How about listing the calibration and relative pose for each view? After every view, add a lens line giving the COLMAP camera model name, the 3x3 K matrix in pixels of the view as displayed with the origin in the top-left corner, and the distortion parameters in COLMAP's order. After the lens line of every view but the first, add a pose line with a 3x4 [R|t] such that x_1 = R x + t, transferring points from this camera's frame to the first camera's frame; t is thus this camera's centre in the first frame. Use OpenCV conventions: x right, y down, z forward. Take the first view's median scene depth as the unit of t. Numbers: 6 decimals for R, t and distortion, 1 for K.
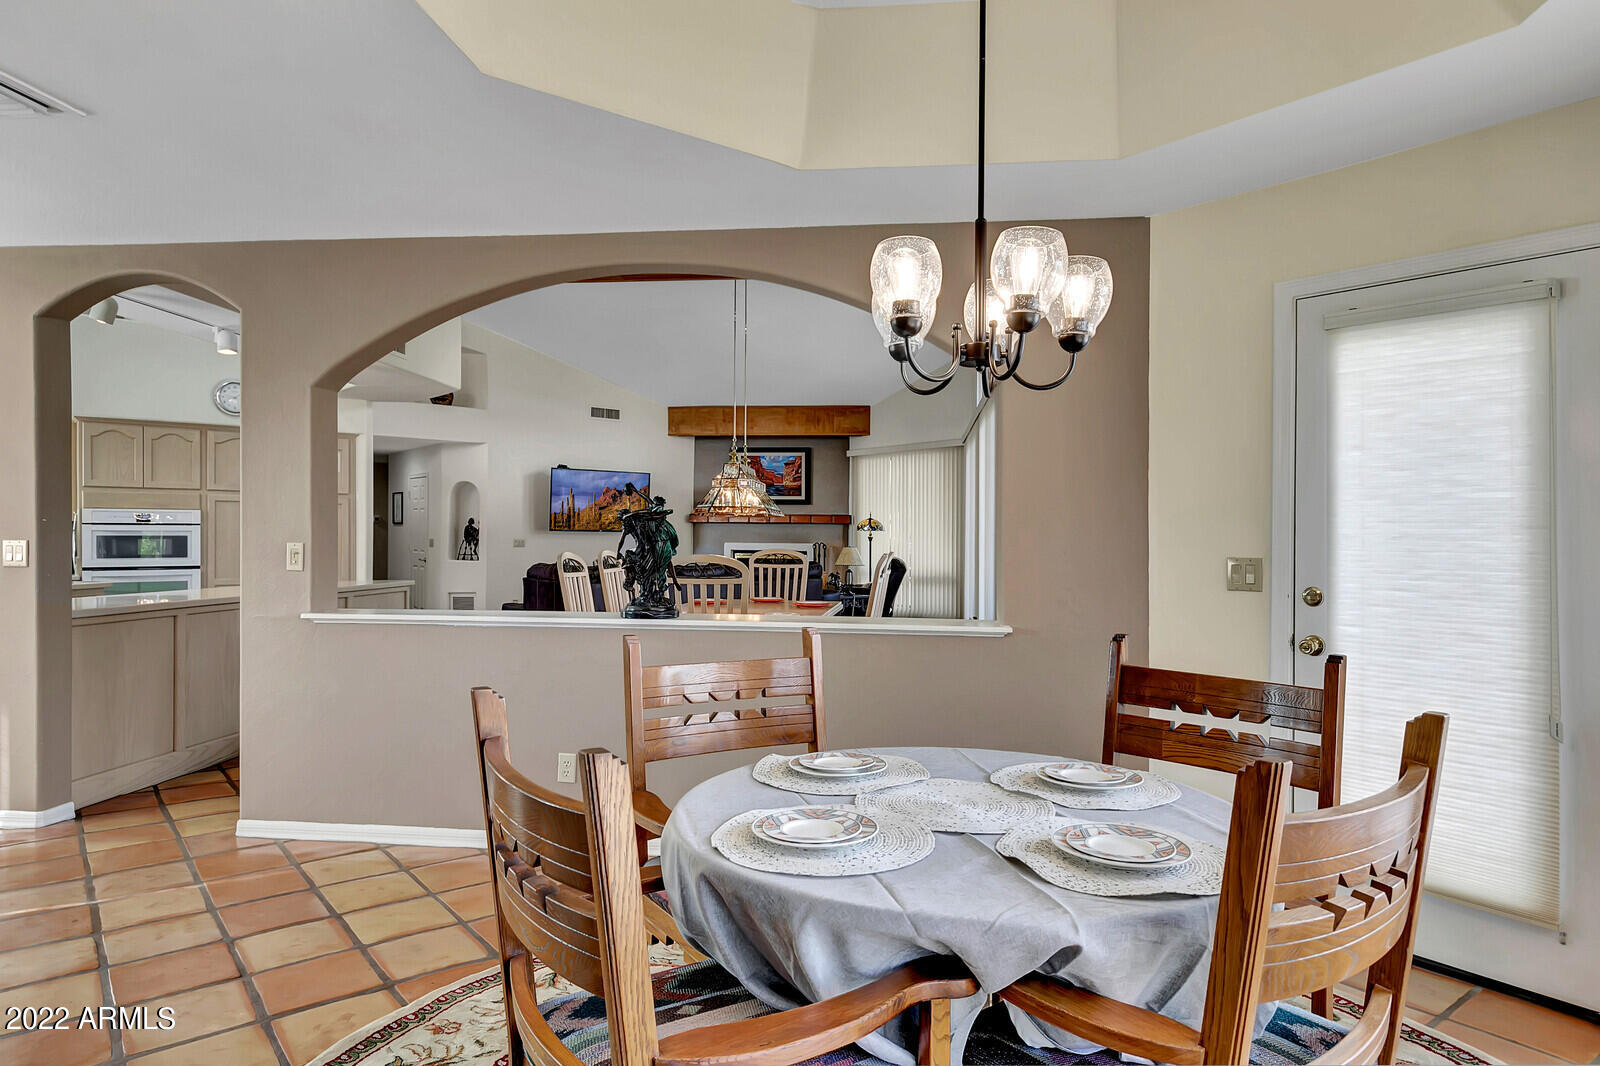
lens RADIAL K [[955.0, 0, 800.0], [0, 955.0, 533.0], [0, 0, 1]] dist [0.004121, 0.001027]
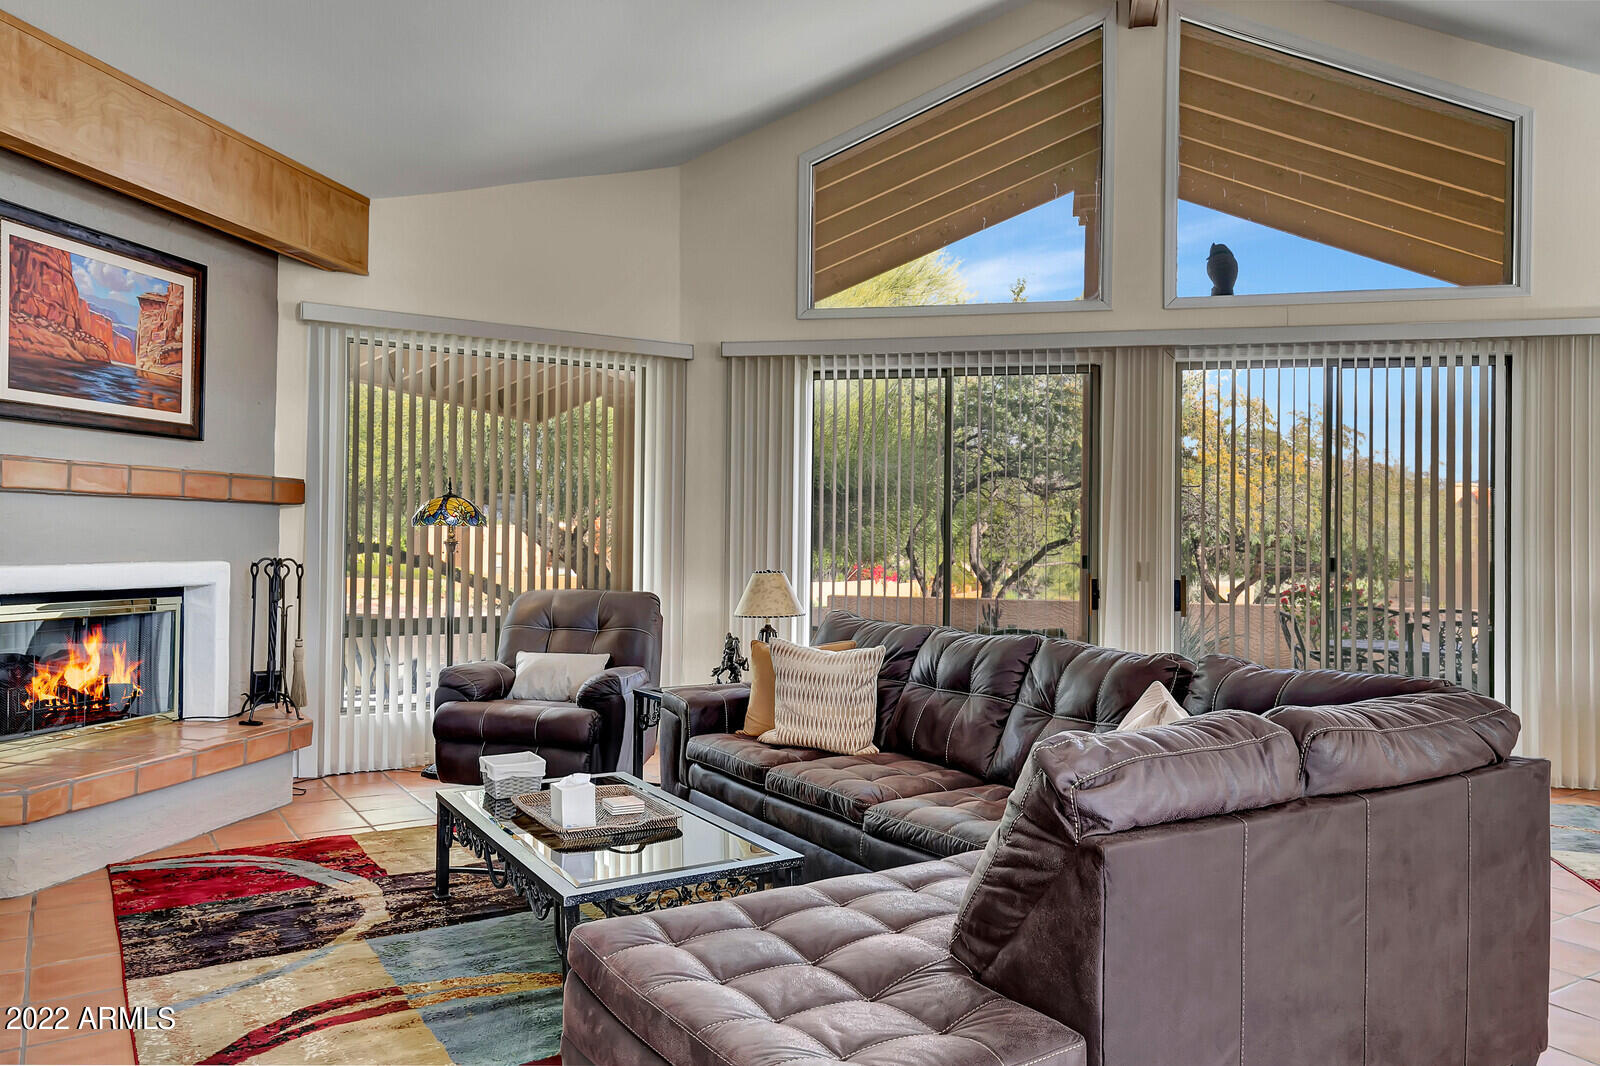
lens RADIAL K [[1121.3, 0, 800.0], [0, 1121.3, 533.0], [0, 0, 1]] dist [0.029306, 0.000984]
pose [[0.103340, -0.006011, 0.994628, -0.366249], [-0.014024, 0.999874, 0.007500, -0.004184], [-0.994547, -0.014724, 0.103243, 0.782453]]
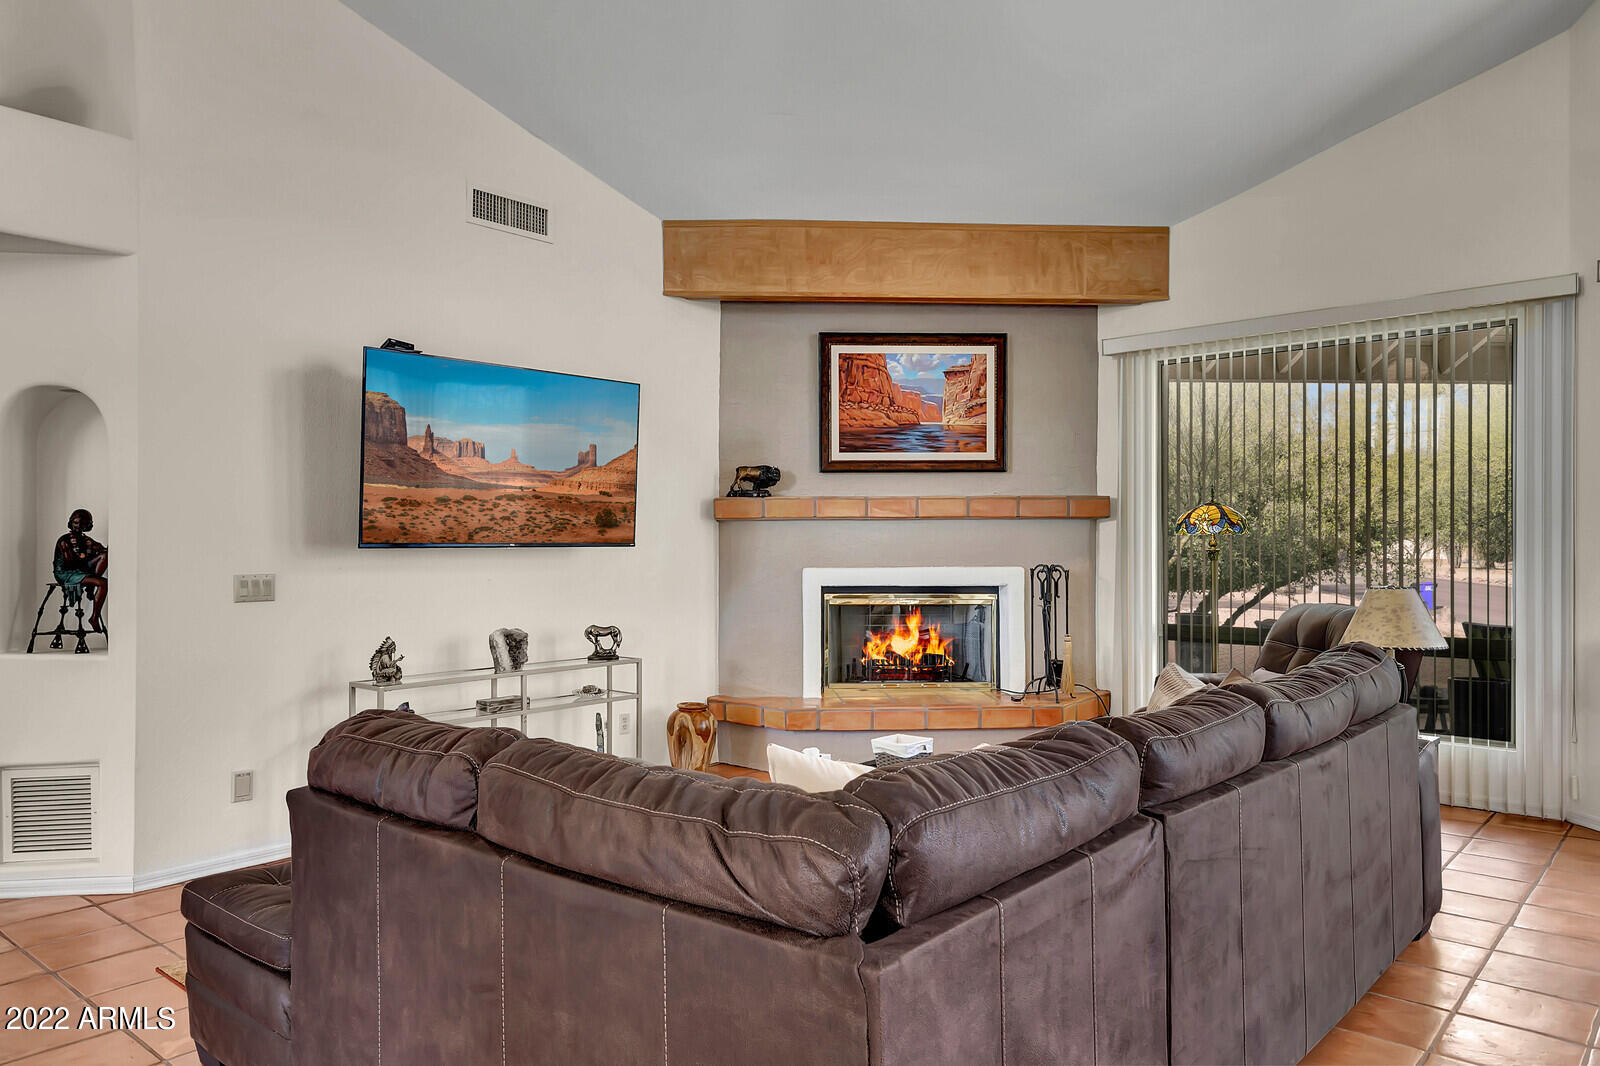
lens RADIAL K [[1085.9, 0, 791.4], [0, 1085.9, 538.3], [0, 0, 1]] dist [0.032539, 0.001016]
pose [[0.982243, -0.015220, 0.186996, -0.176341], [0.014725, 0.999883, 0.004035, -0.004356], [-0.187036, -0.001210, 0.982352, 0.573496]]
